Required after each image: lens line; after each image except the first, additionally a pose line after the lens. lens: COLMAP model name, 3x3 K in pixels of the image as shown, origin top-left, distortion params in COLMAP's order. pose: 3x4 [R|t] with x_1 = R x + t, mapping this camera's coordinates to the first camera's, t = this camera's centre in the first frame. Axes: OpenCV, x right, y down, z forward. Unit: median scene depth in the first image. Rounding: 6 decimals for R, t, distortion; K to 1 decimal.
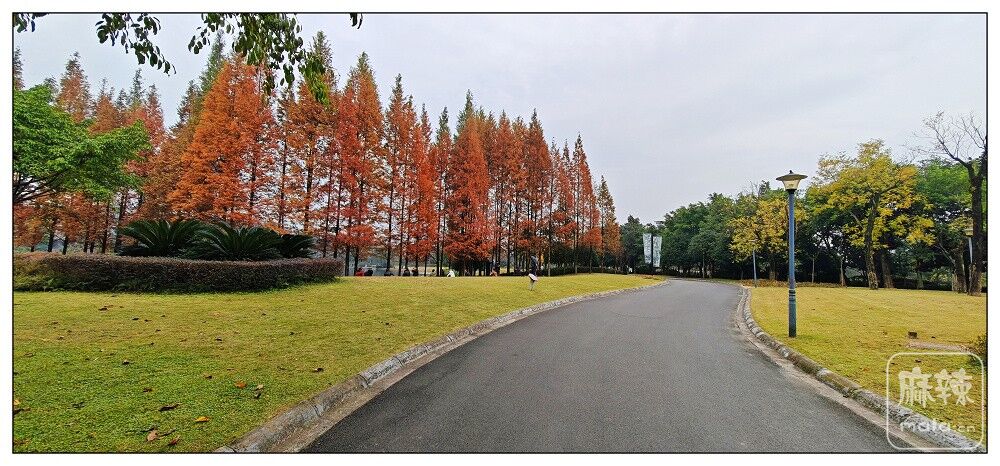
lens RADIAL K [[357.8, 0, 499.4], [0, 357.8, 237.9], [0, 0, 1]] dist [0.000431, -0.000019]
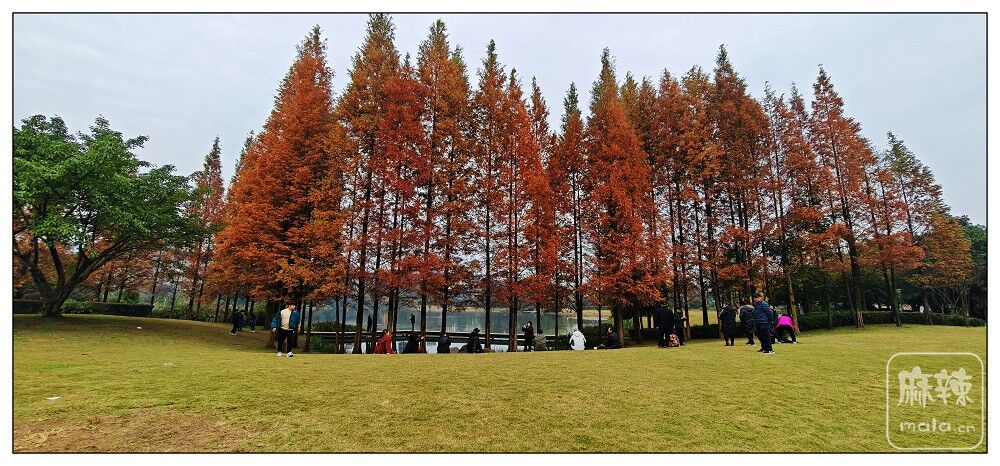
lens RADIAL K [[357.8, 0, 499.4], [0, 357.8, 237.9], [0, 0, 1]] dist [0.000431, -0.000019]
pose [[0.882852, -0.109519, -0.456703, 0.009066], [0.057018, 0.990232, -0.127238, 0.012439], [0.466177, 0.086292, 0.880473, 0.326668]]
